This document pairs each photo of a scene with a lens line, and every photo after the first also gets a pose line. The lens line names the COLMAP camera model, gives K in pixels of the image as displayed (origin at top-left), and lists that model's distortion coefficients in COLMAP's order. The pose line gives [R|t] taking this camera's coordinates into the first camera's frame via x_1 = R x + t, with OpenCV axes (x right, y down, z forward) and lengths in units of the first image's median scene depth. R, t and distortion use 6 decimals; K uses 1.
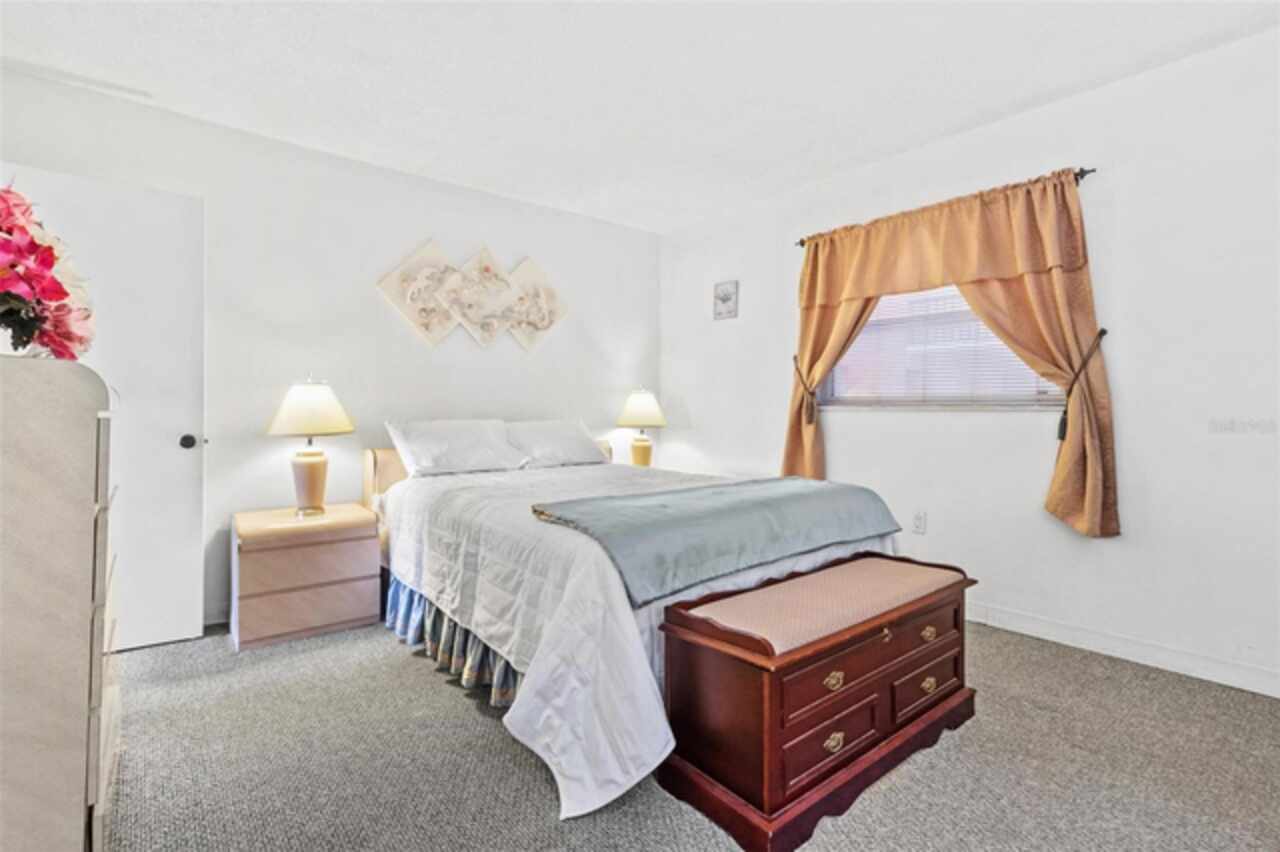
lens RADIAL K [[608.6, 0, 641.3], [0, 608.6, 429.0], [0, 0, 1]] dist [0.002916, 0.000383]
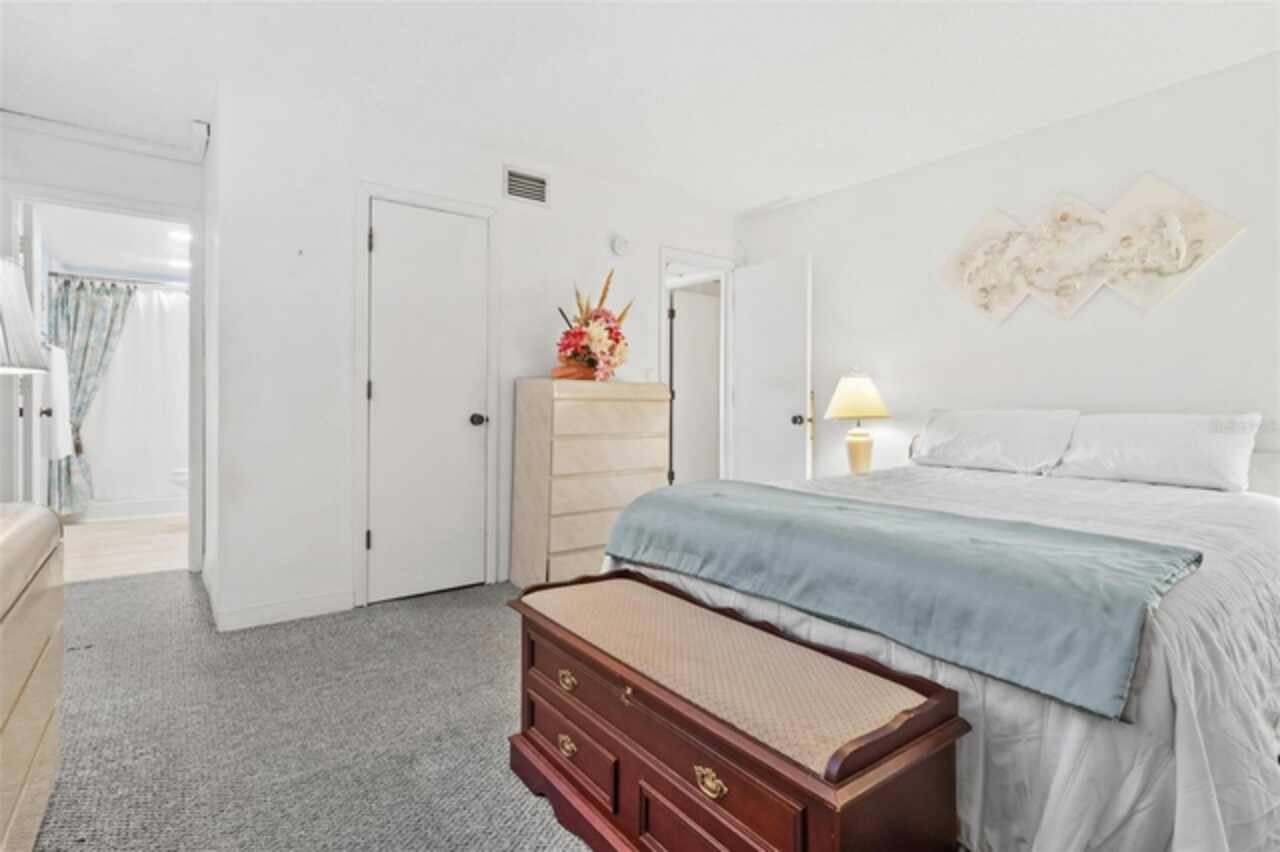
lens RADIAL K [[608.6, 0, 641.7], [0, 608.6, 398.4], [0, 0, 1]] dist [0.002916, 0.000383]
pose [[-0.034317, -0.002883, -0.999407, 0.568404], [-0.032519, 0.999470, -0.001766, -0.011699], [0.998882, 0.032439, -0.034393, 0.513048]]
